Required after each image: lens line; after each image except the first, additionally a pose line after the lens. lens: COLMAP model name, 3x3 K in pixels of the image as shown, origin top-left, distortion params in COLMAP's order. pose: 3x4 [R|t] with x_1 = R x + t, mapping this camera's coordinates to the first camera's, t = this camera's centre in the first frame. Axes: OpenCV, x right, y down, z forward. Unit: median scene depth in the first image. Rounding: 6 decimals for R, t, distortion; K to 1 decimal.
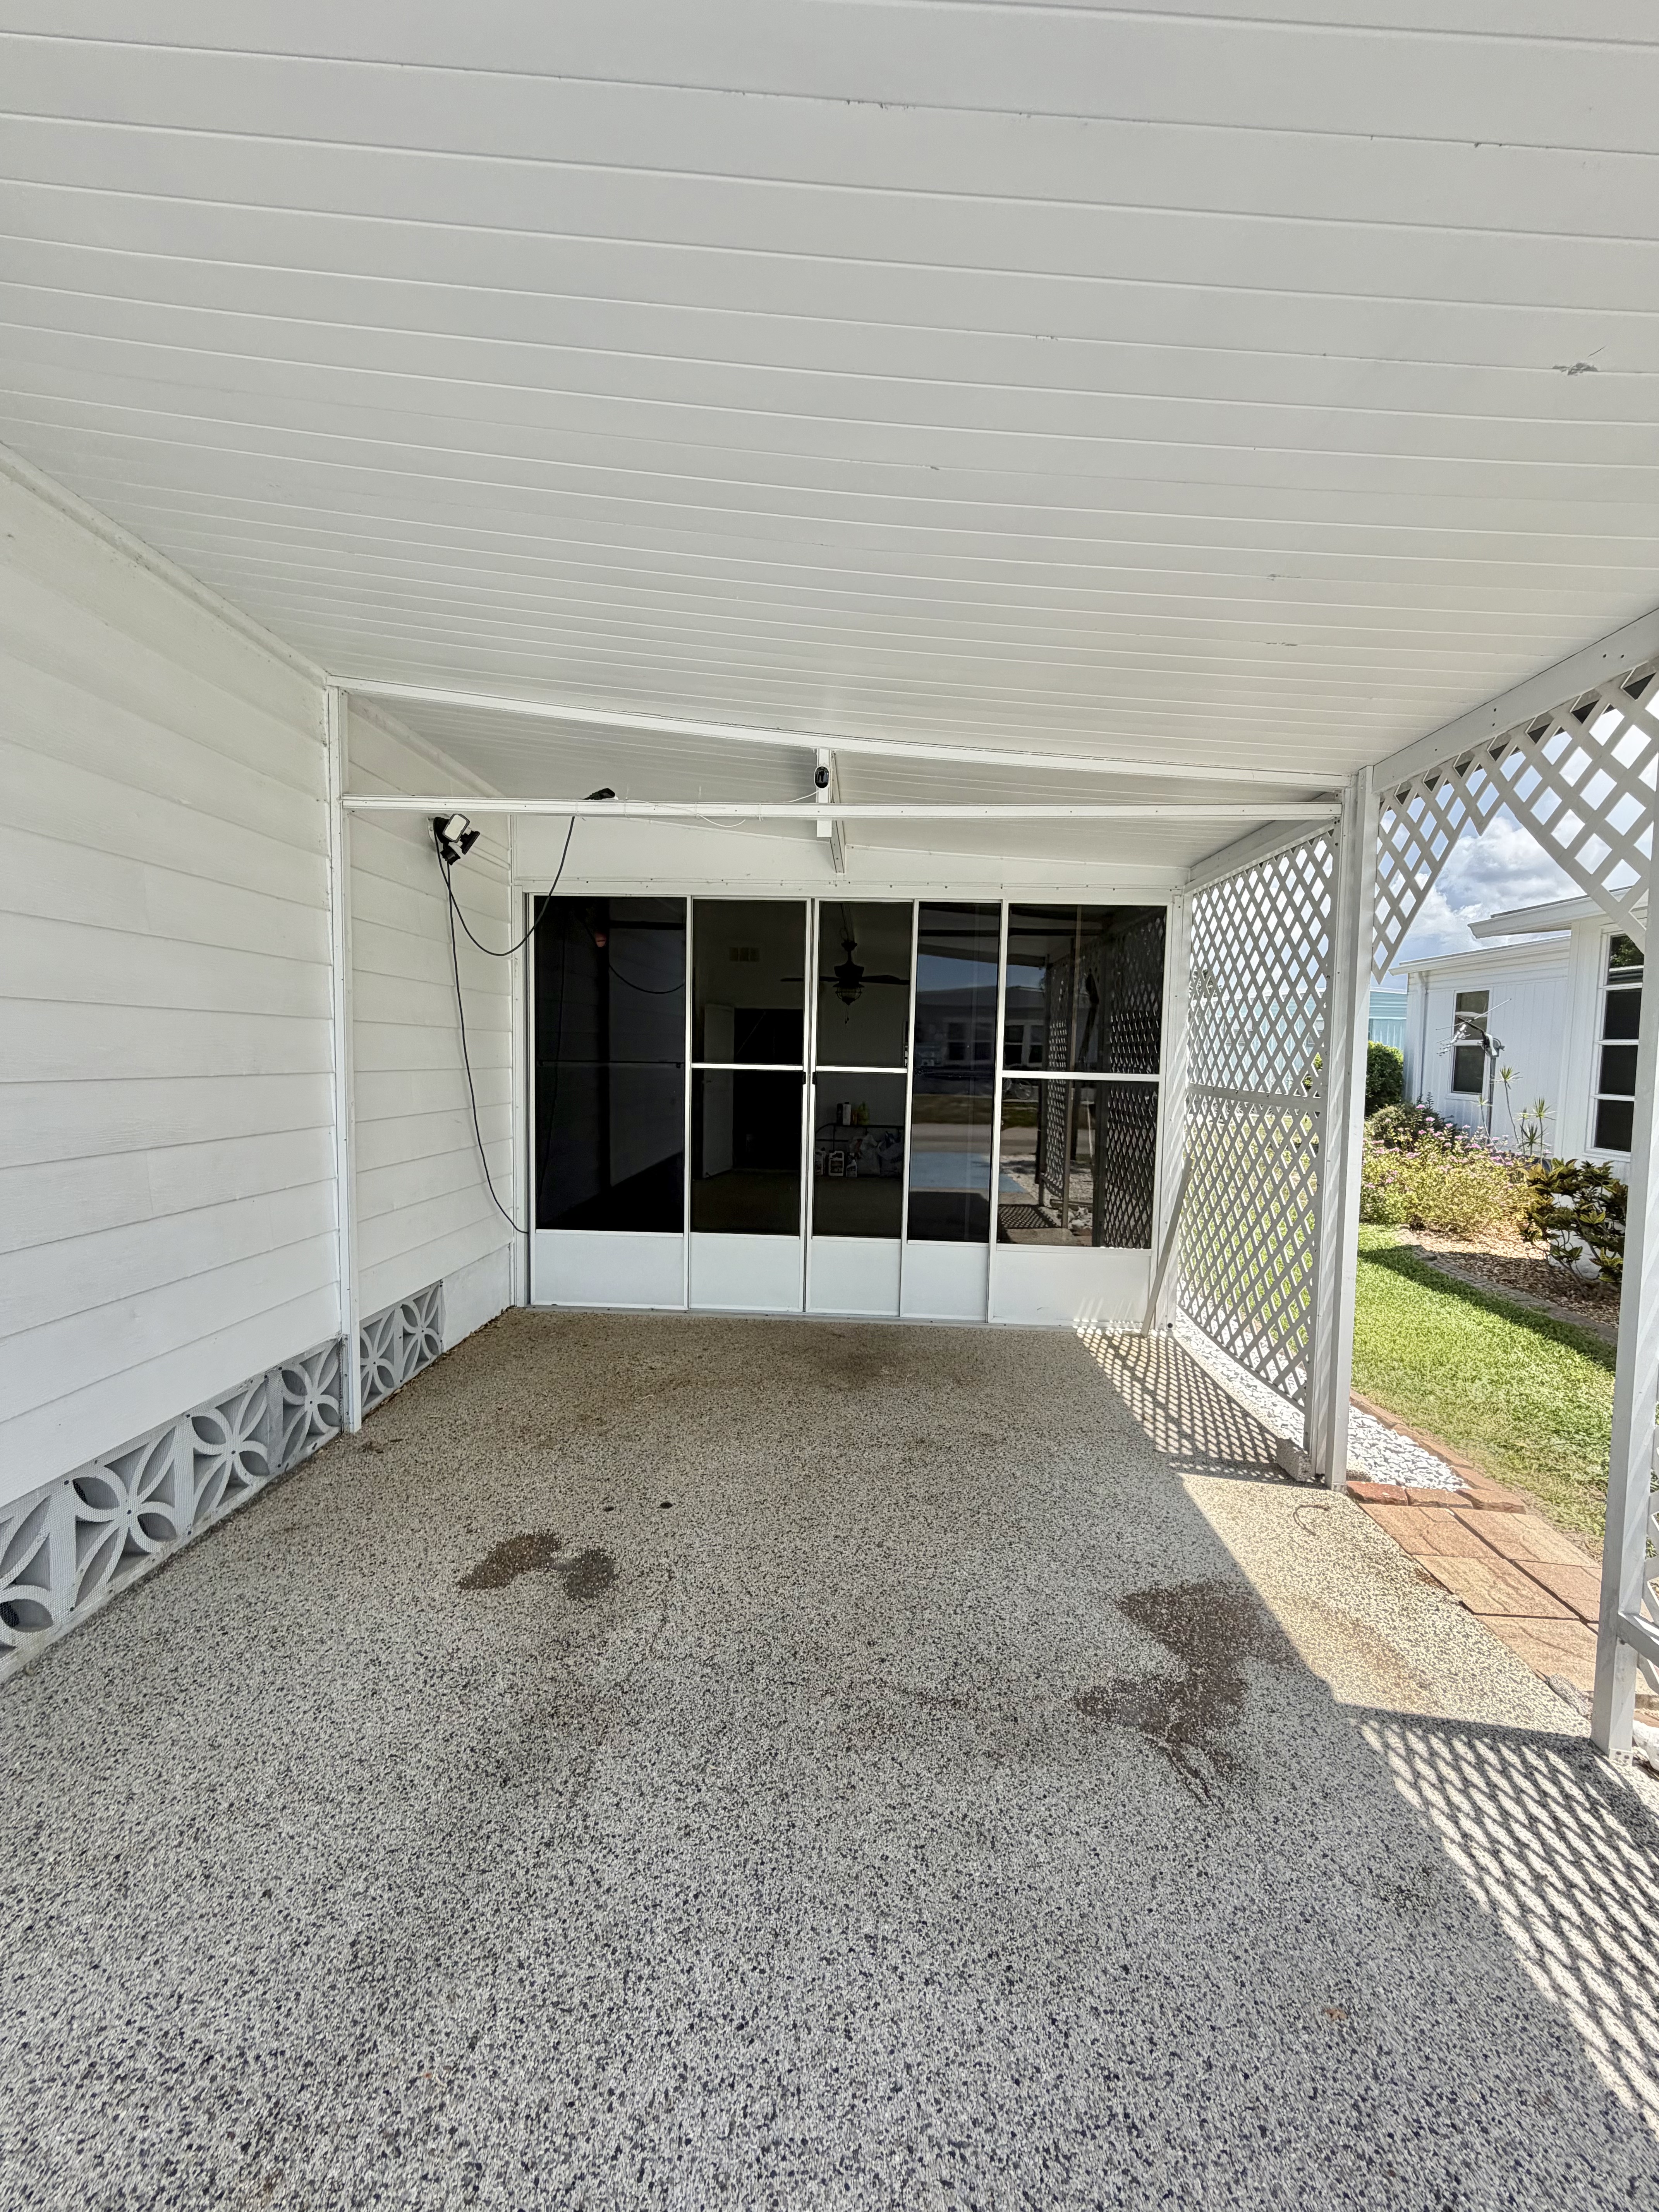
lens RADIAL K [[883.6, 0, 835.2], [0, 883.6, 1104.1], [0, 0, 1]] dist [0.000136, 0.000569]
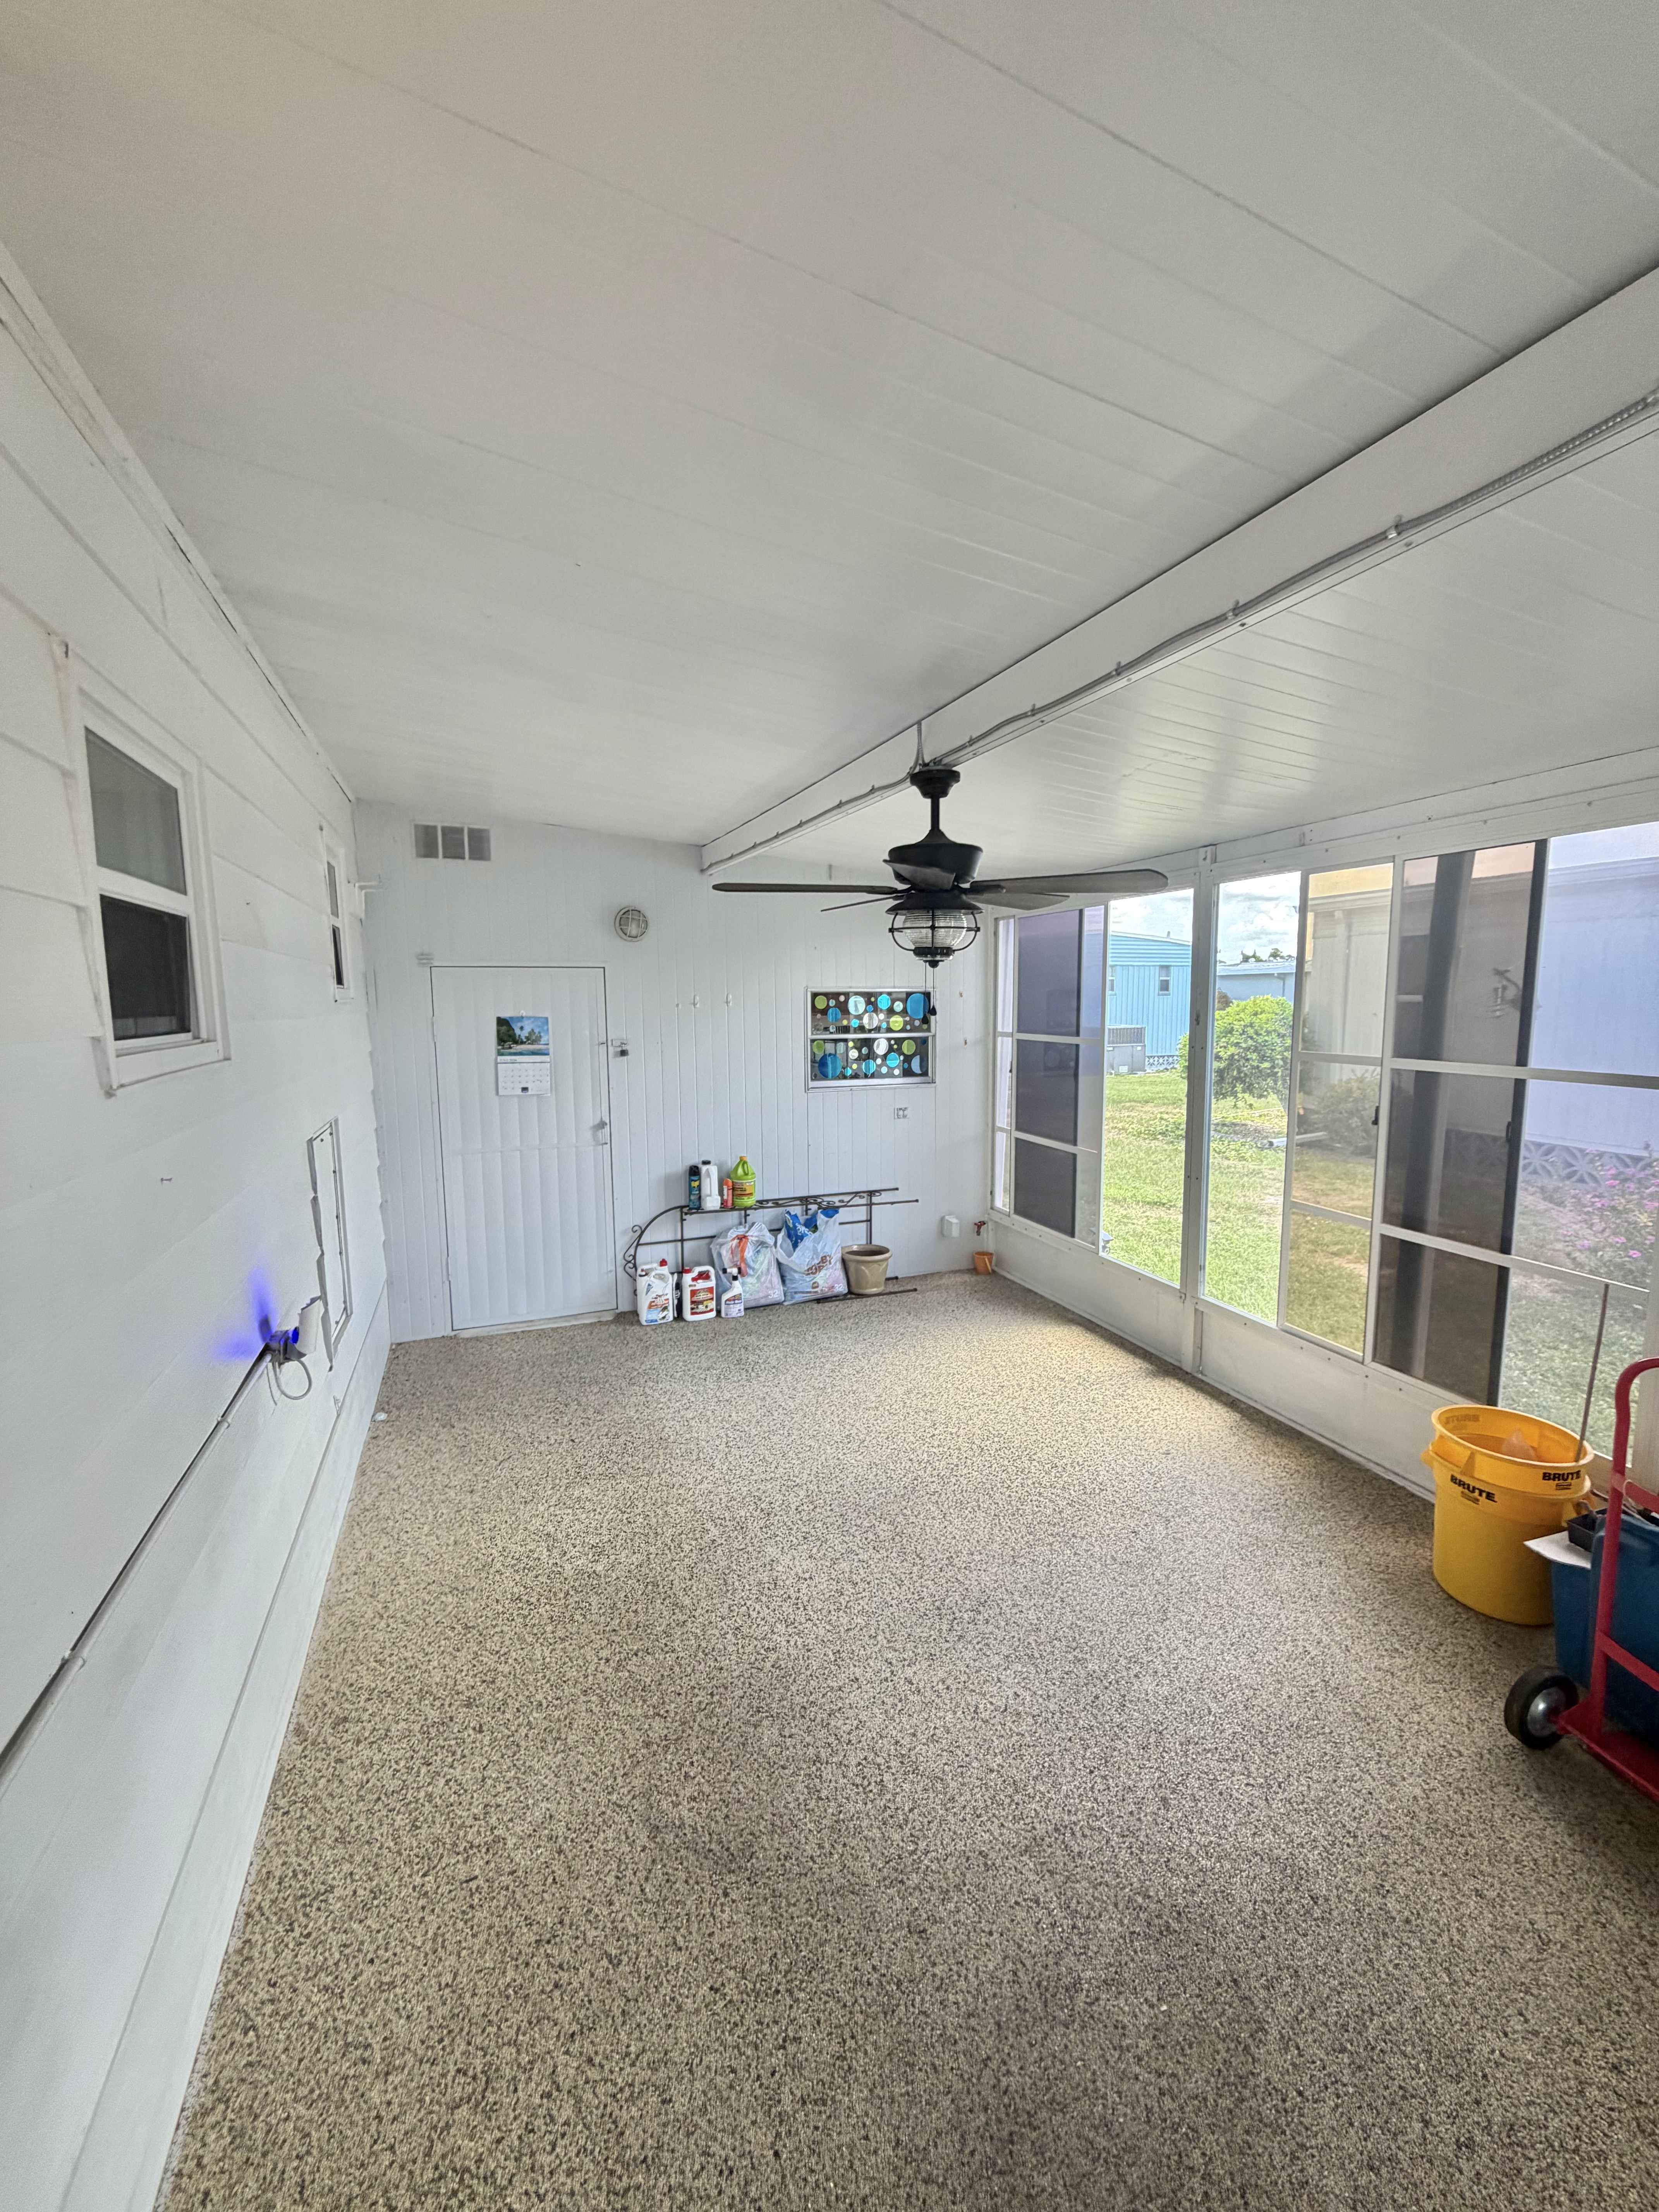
lens RADIAL K [[883.6, 0, 835.2], [0, 883.6, 1104.1], [0, 0, 1]] dist [0.000136, 0.000569]
pose [[0.916452, -0.073586, 0.393320, -0.111534], [0.050041, 0.996305, 0.069801, -0.064437], [-0.397003, -0.044287, 0.916748, 0.532702]]
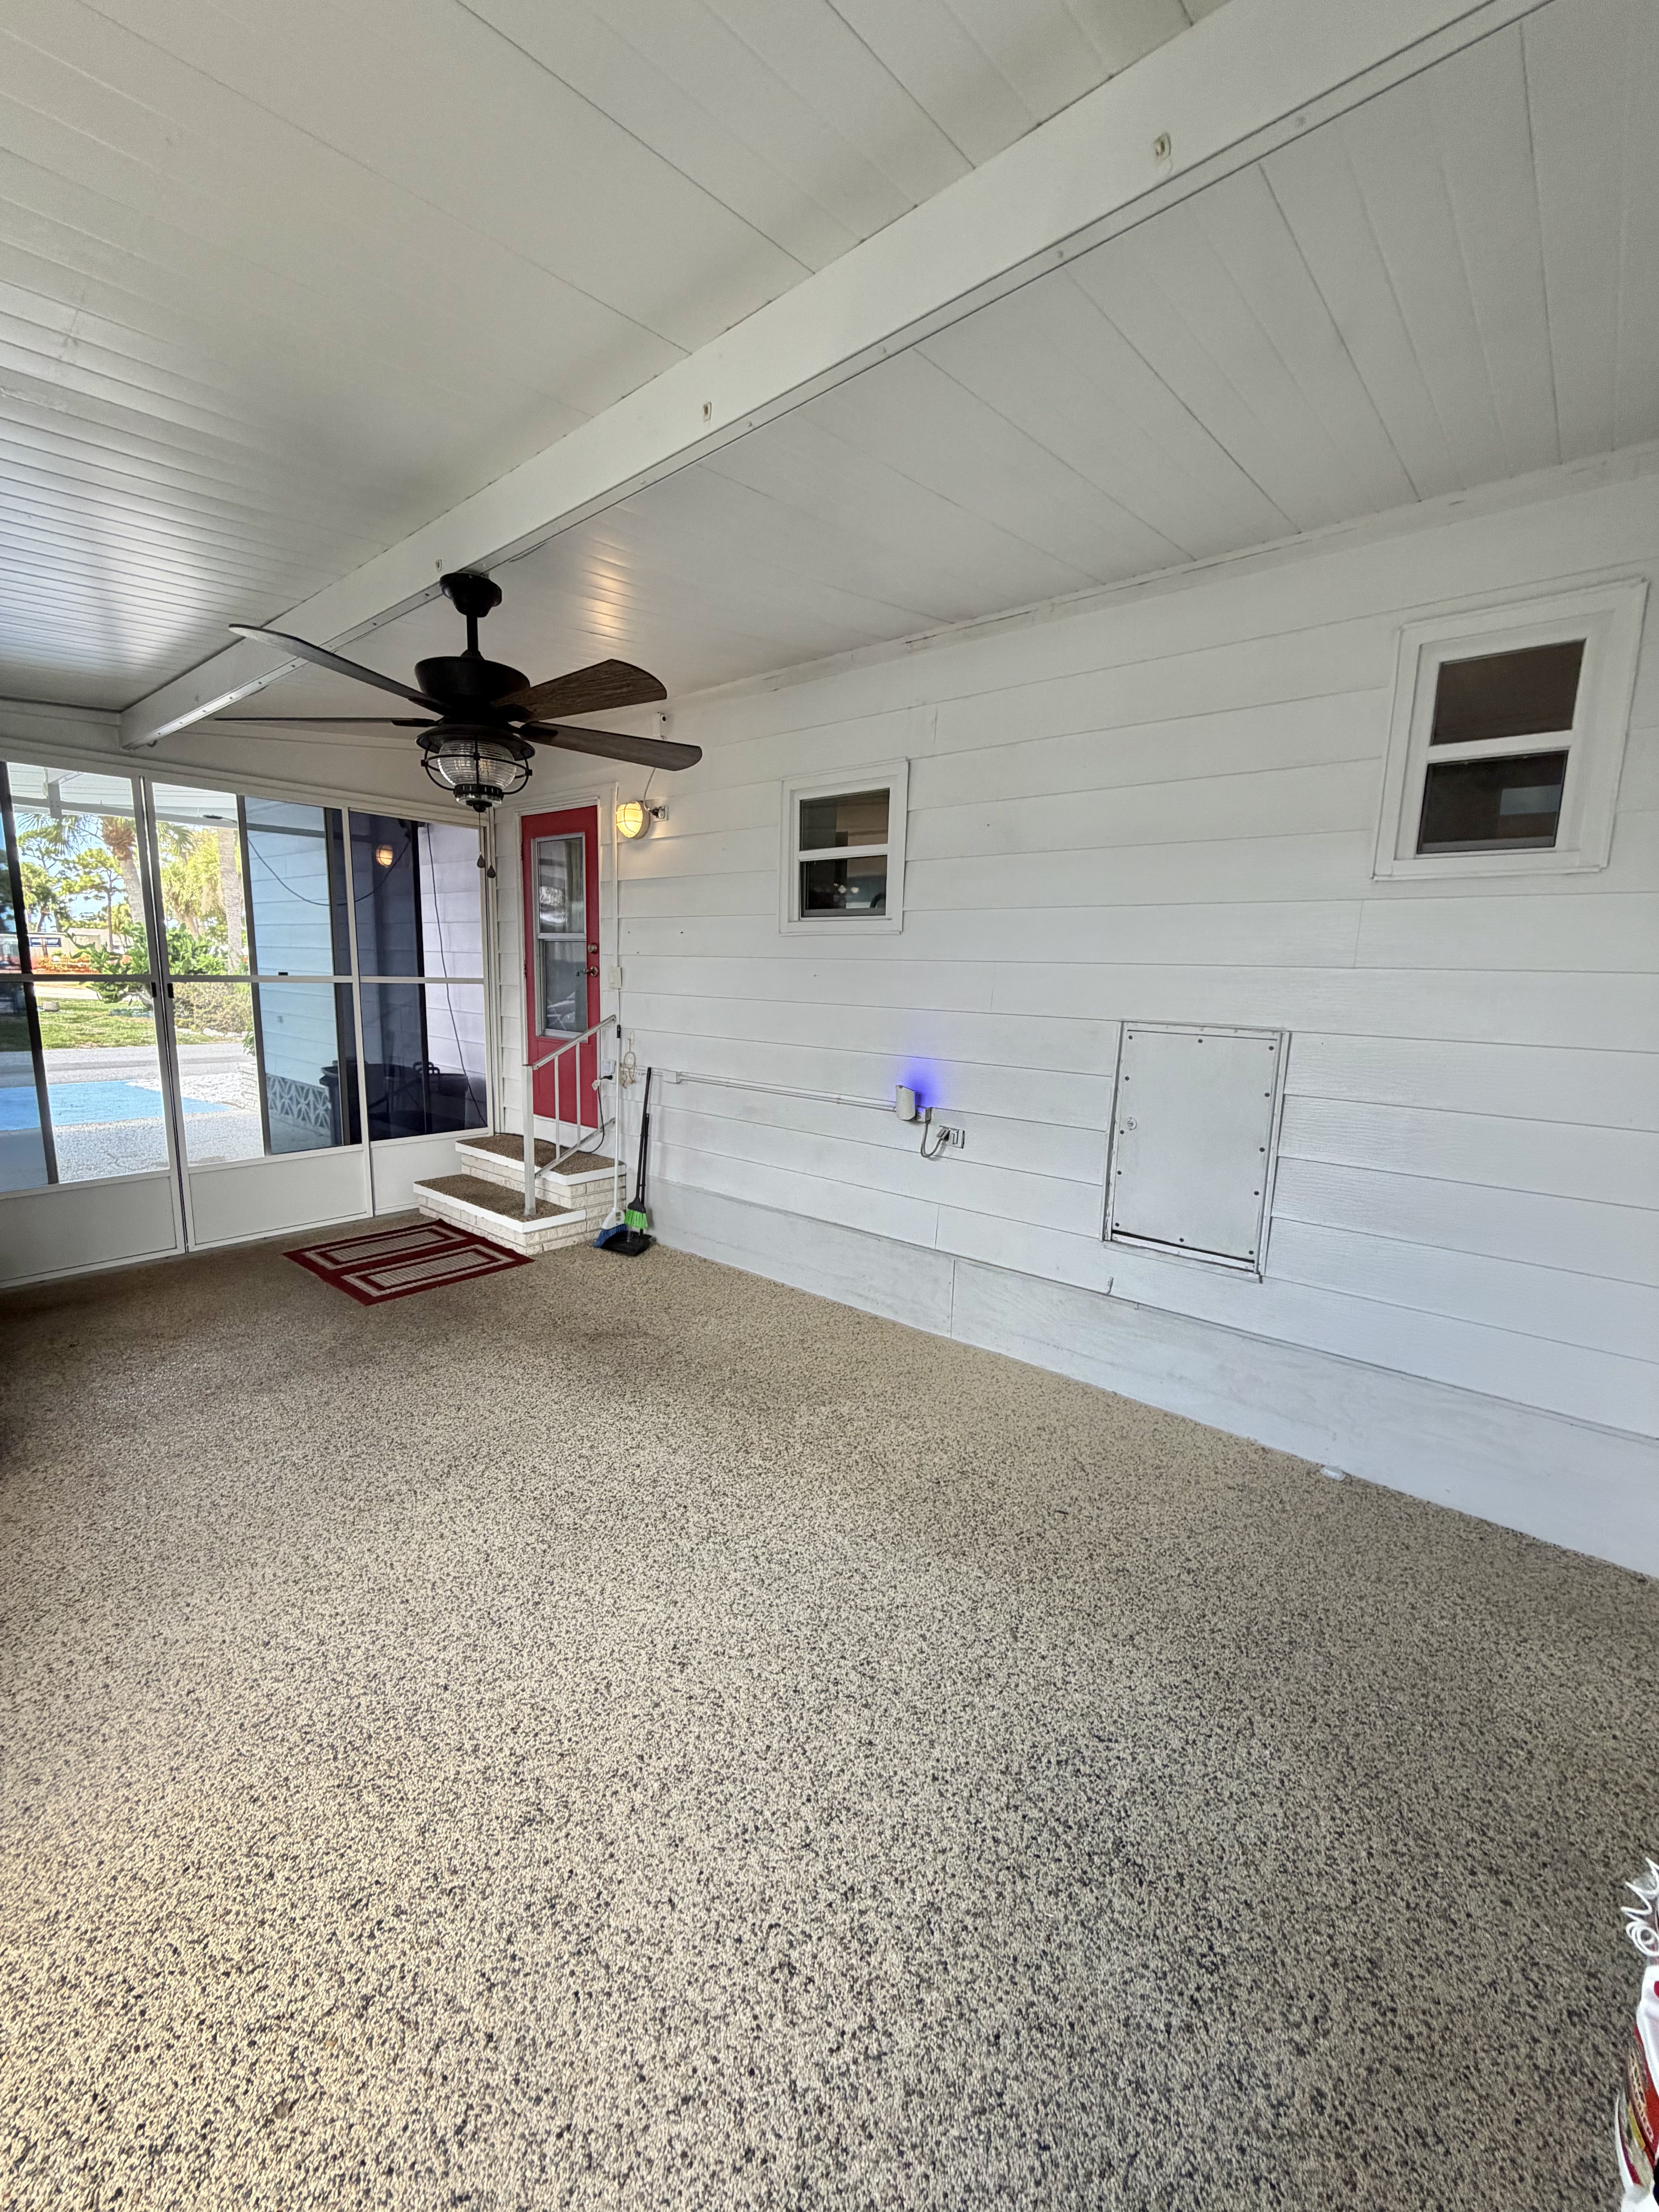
lens RADIAL K [[888.1, 0, 836.7], [0, 888.1, 1108.8], [0, 0, 1]] dist [0.000896, 0.000125]
pose [[-0.608125, 0.086415, -0.789124, 0.135717], [-0.088847, 0.980403, 0.175830, -0.057873], [0.788854, 0.177038, -0.588530, 0.955345]]
